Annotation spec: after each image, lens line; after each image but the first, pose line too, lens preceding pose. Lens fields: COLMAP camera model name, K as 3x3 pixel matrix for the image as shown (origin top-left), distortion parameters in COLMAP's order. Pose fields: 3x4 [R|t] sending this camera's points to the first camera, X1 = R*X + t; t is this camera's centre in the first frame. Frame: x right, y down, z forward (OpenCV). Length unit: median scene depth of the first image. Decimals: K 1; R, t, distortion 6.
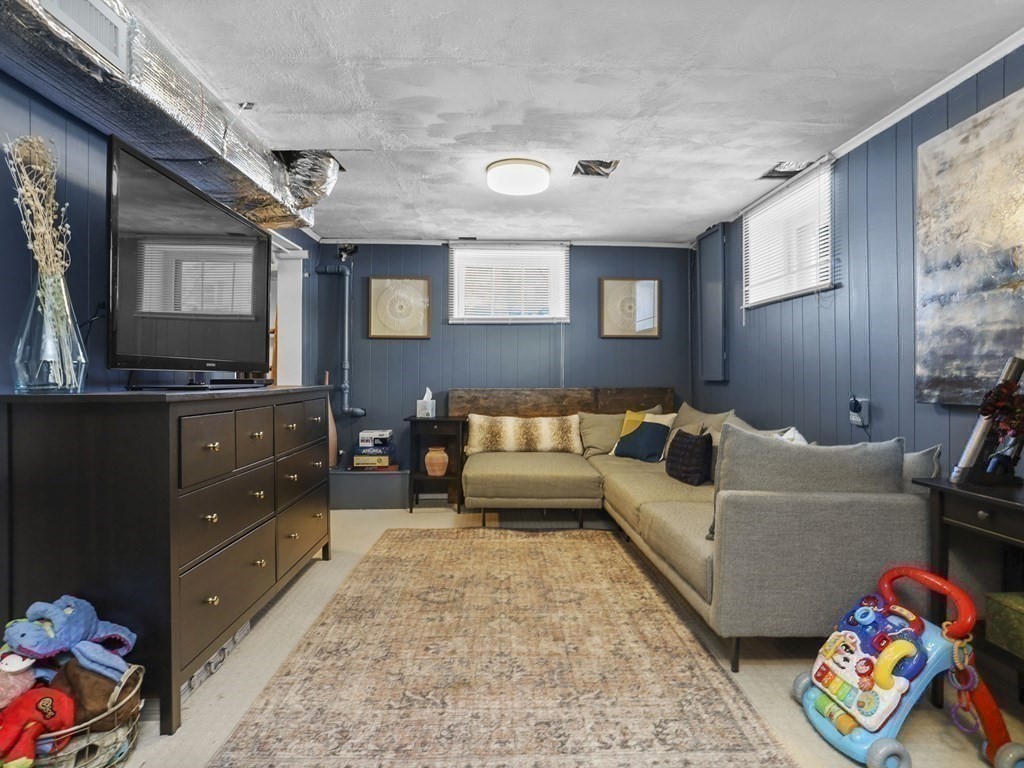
lens RADIAL K [[553.4, 0, 523.2], [0, 553.4, 377.5], [0, 0, 1]] dist [-0.042661, 0.027931]
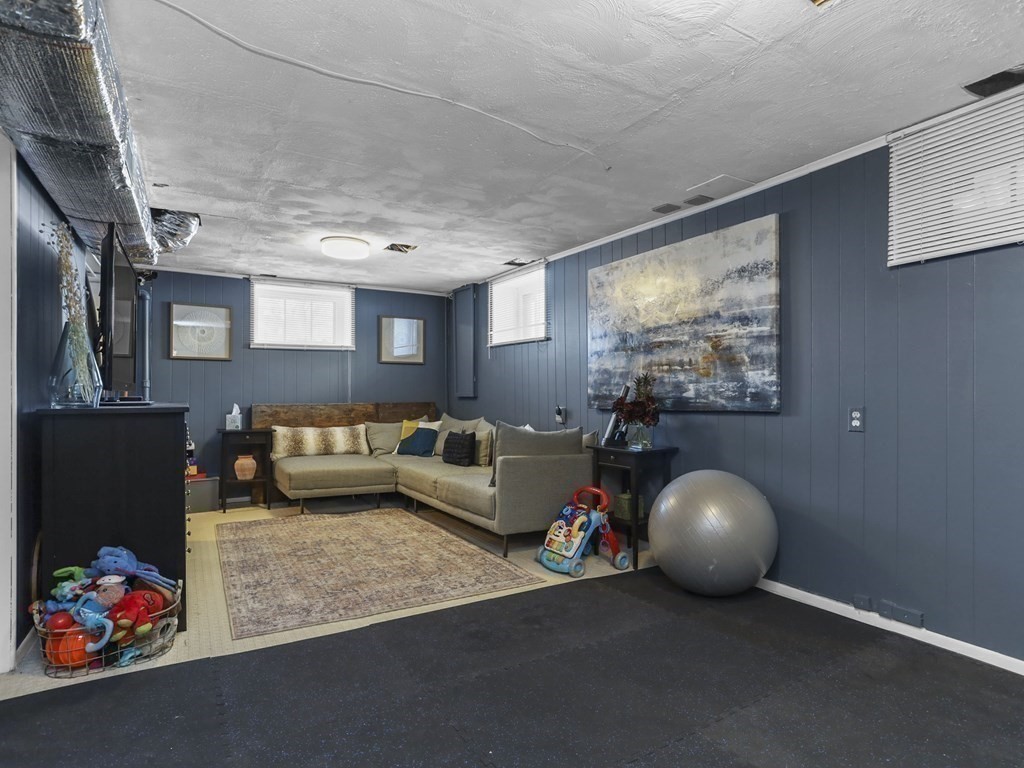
lens RADIAL K [[553.4, 0, 514.3], [0, 553.4, 391.7], [0, 0, 1]] dist [-0.042661, 0.027931]
pose [[0.883135, -0.000812, 0.469119, -0.361811], [0.002042, 0.999996, -0.002111, -0.006200], [-0.469115, 0.002822, 0.883133, -0.514102]]
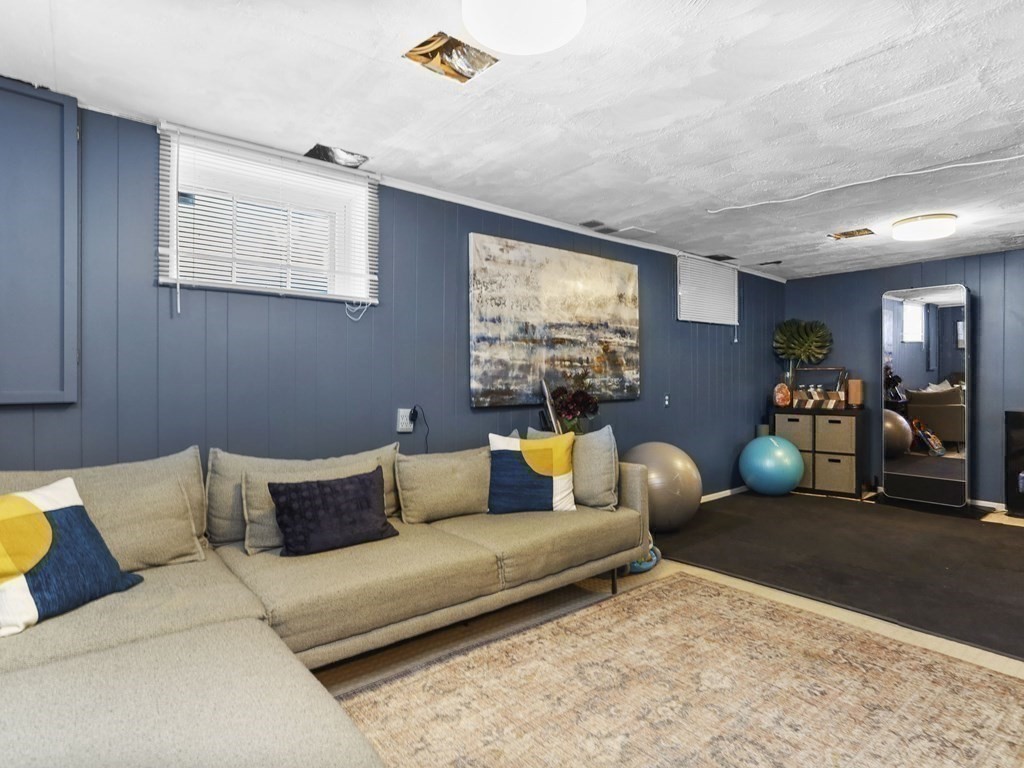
lens RADIAL K [[553.4, 0, 517.3], [0, 553.4, 384.4], [0, 0, 1]] dist [-0.042661, 0.027931]
pose [[-0.589262, -0.008609, 0.807896, -0.523345], [-0.000555, 0.999947, 0.010251, -0.028369], [-0.807942, 0.005592, -0.589235, 1.682720]]
